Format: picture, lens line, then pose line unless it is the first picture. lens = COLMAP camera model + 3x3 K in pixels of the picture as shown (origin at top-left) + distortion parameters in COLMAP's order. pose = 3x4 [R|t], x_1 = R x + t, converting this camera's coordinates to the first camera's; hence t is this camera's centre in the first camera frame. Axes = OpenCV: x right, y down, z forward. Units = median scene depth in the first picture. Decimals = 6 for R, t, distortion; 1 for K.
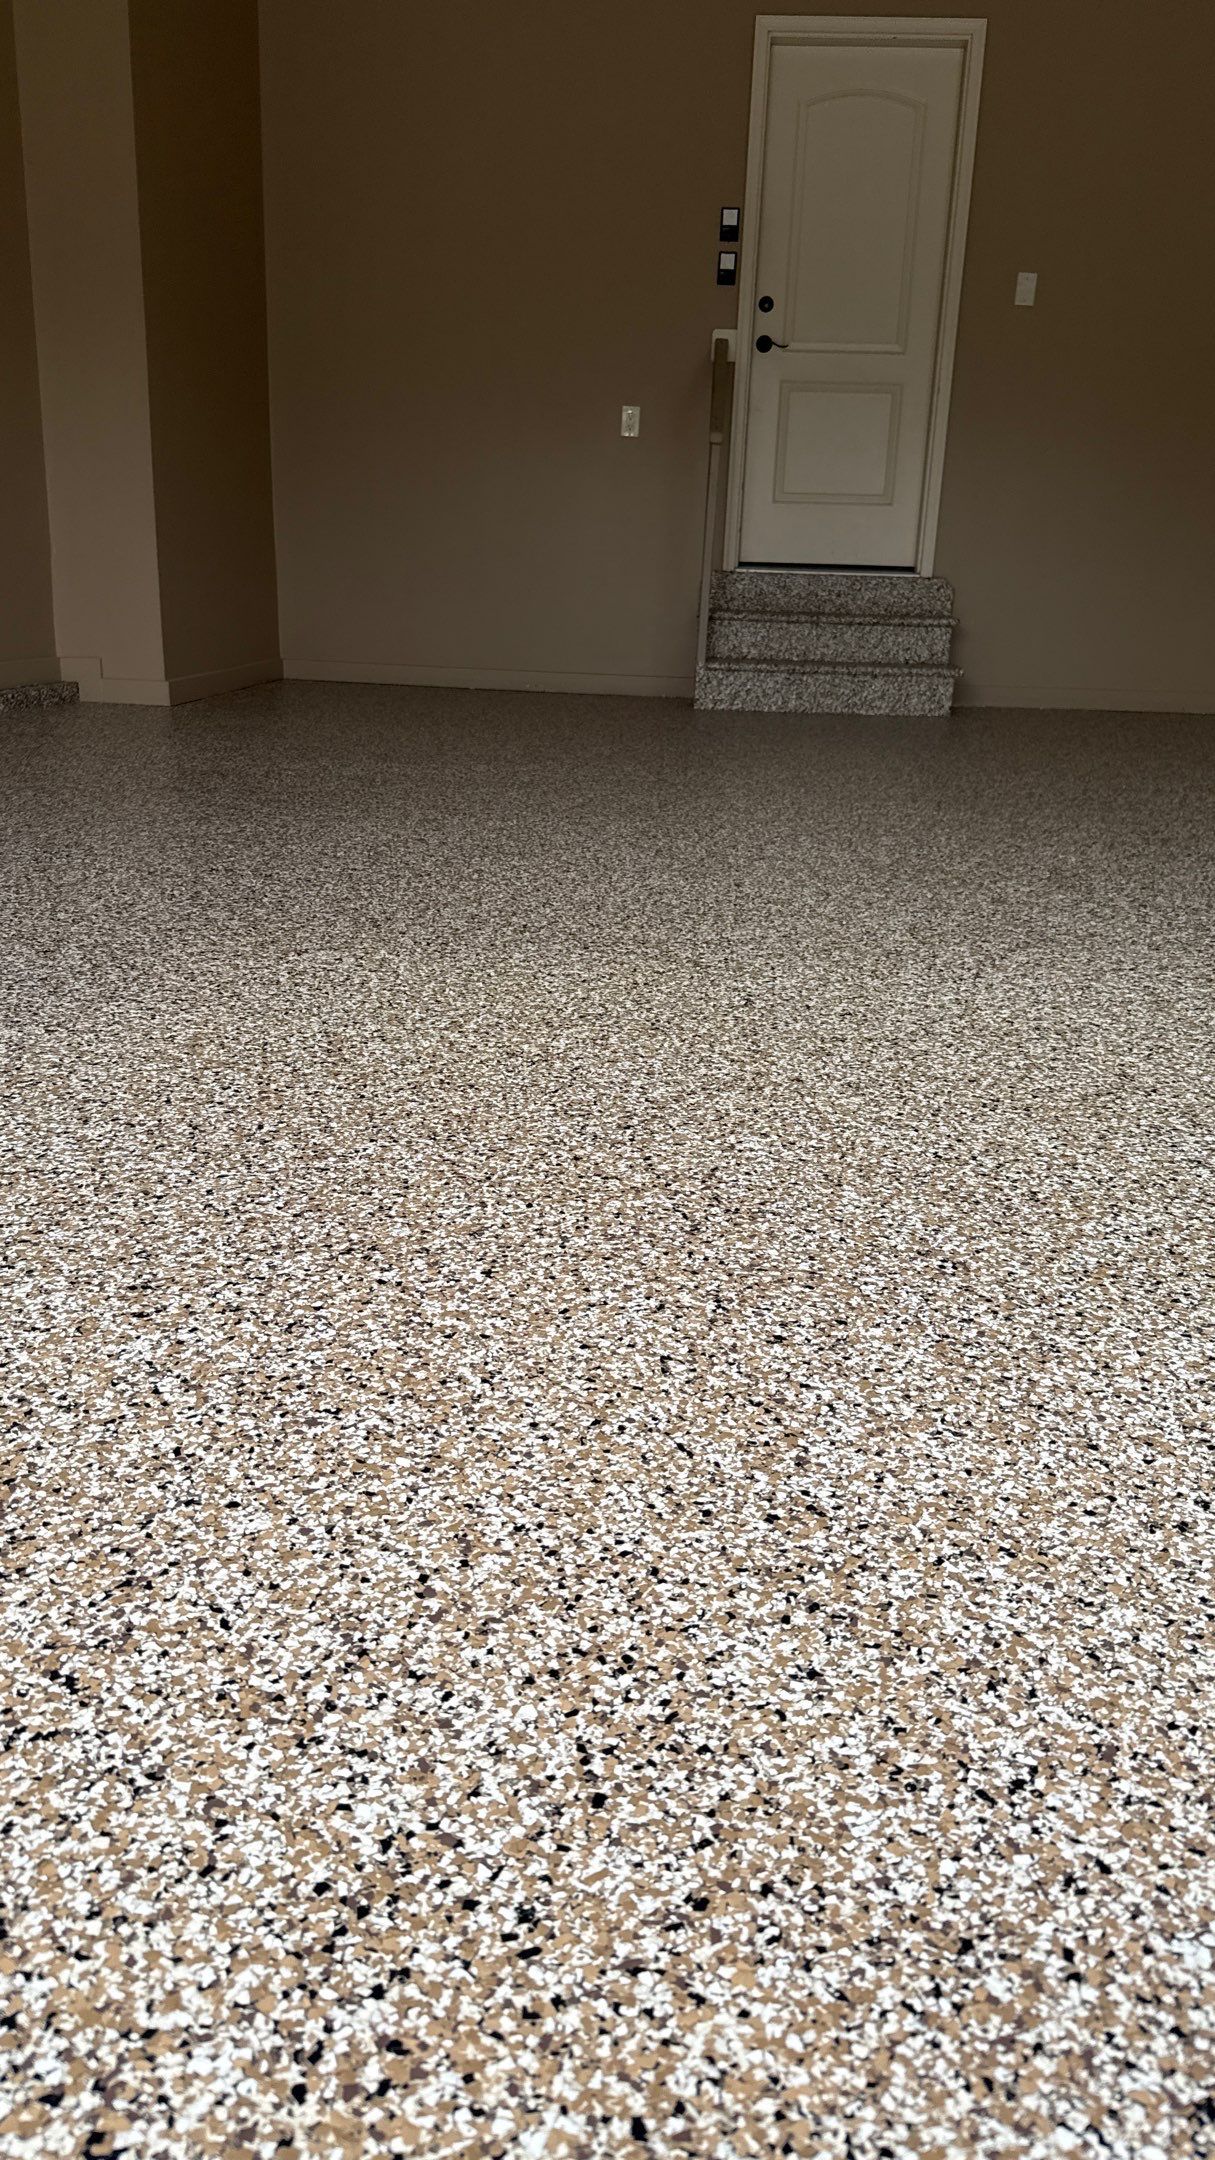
lens RADIAL K [[1519.3, 0, 596.7], [0, 1519.3, 1092.7], [0, 0, 1]] dist [0.061112, -0.090992]
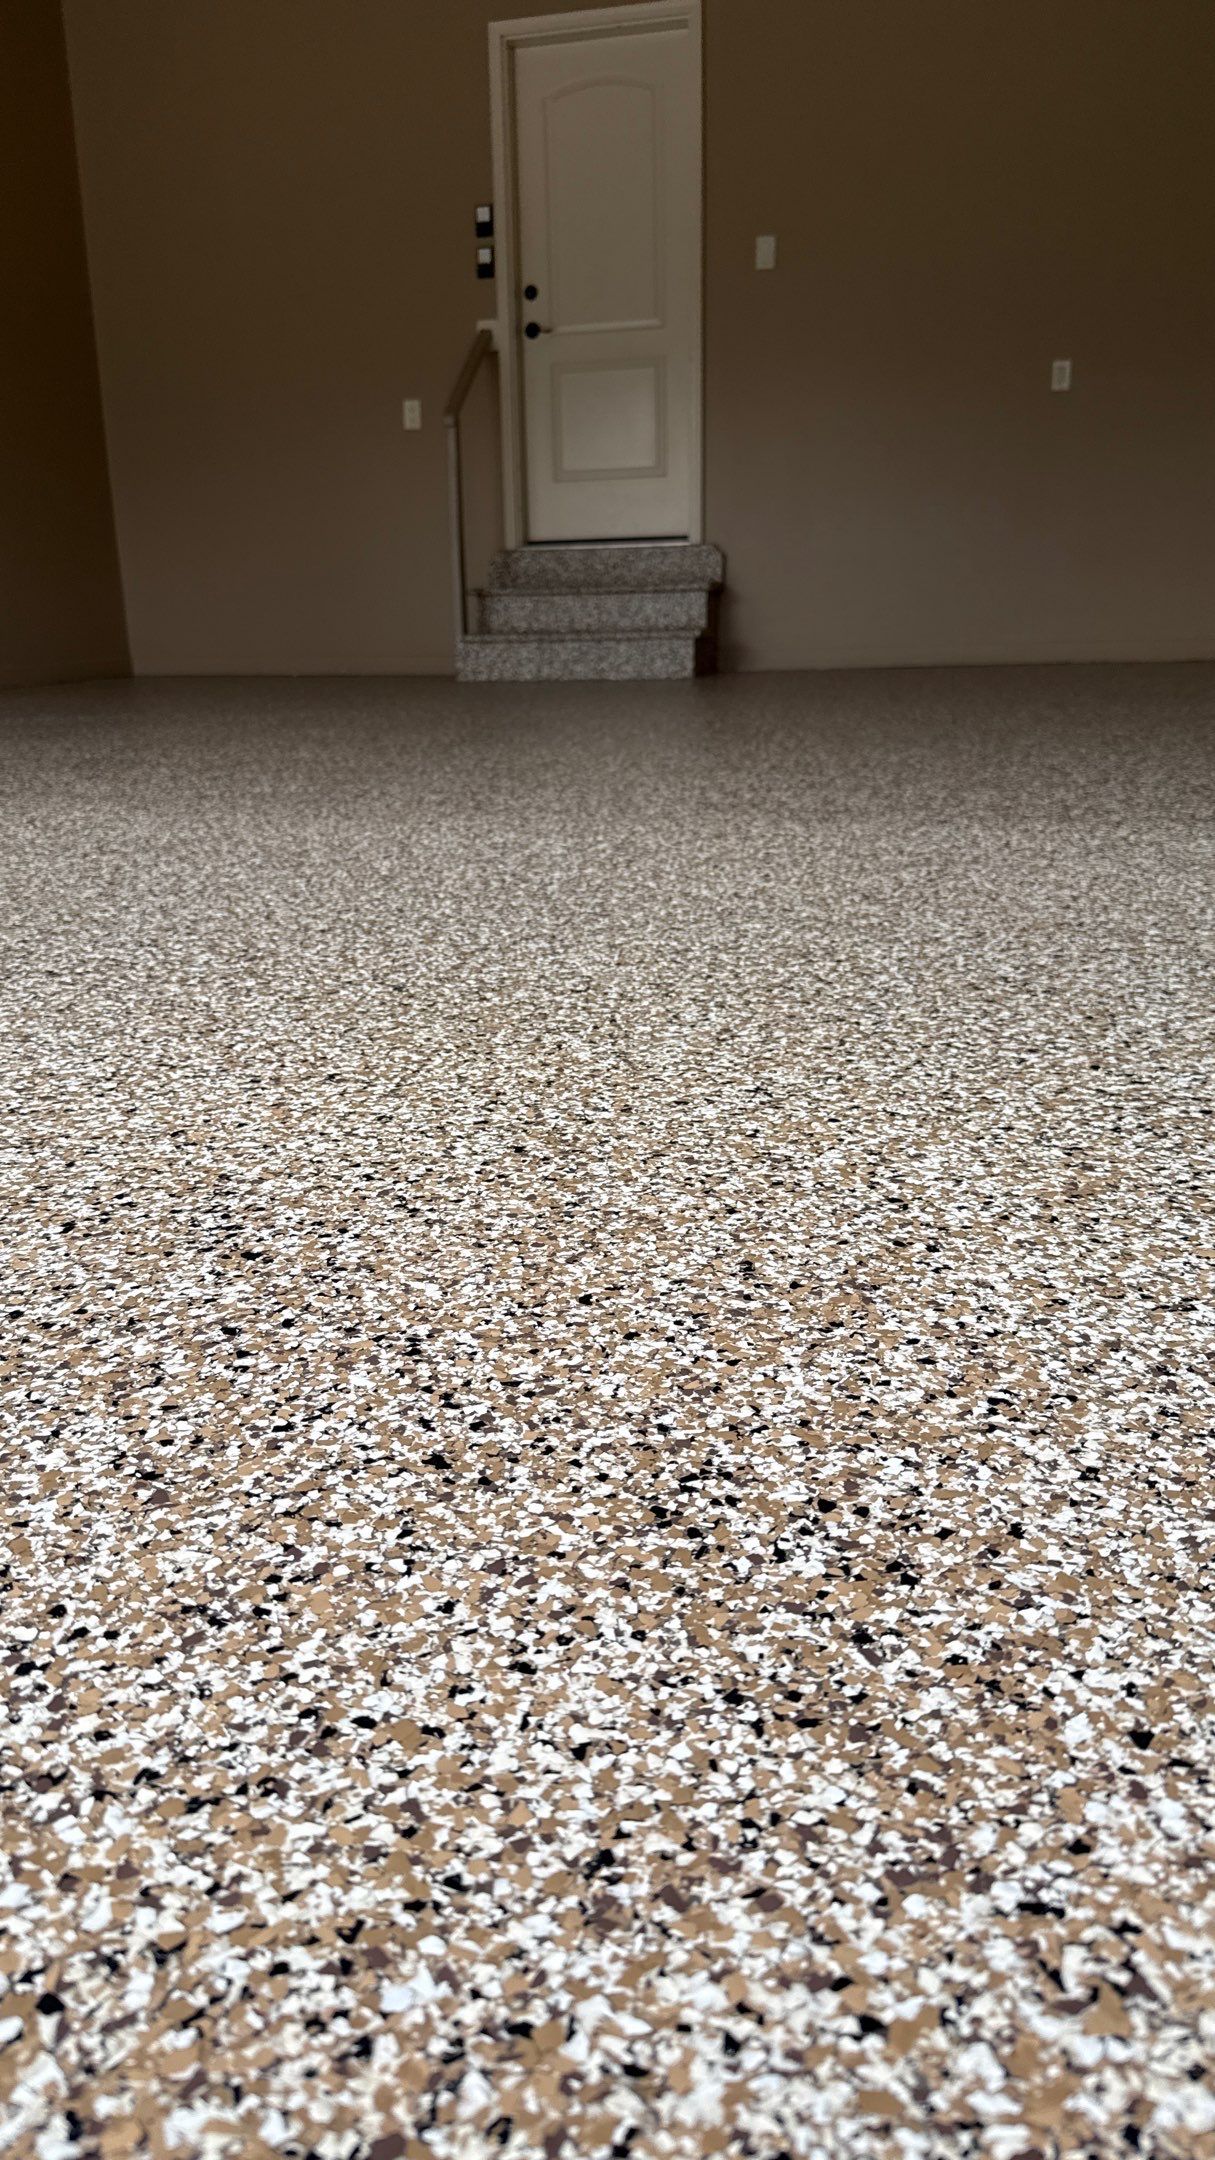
lens RADIAL K [[1519.3, 0, 599.7], [0, 1519.3, 1084.6], [0, 0, 1]] dist [0.061112, -0.090992]
pose [[0.979788, 0.006183, -0.199942, 0.368138], [-0.011519, 0.999608, -0.025534, 0.050263], [0.199706, 0.027321, 0.979475, 0.002534]]
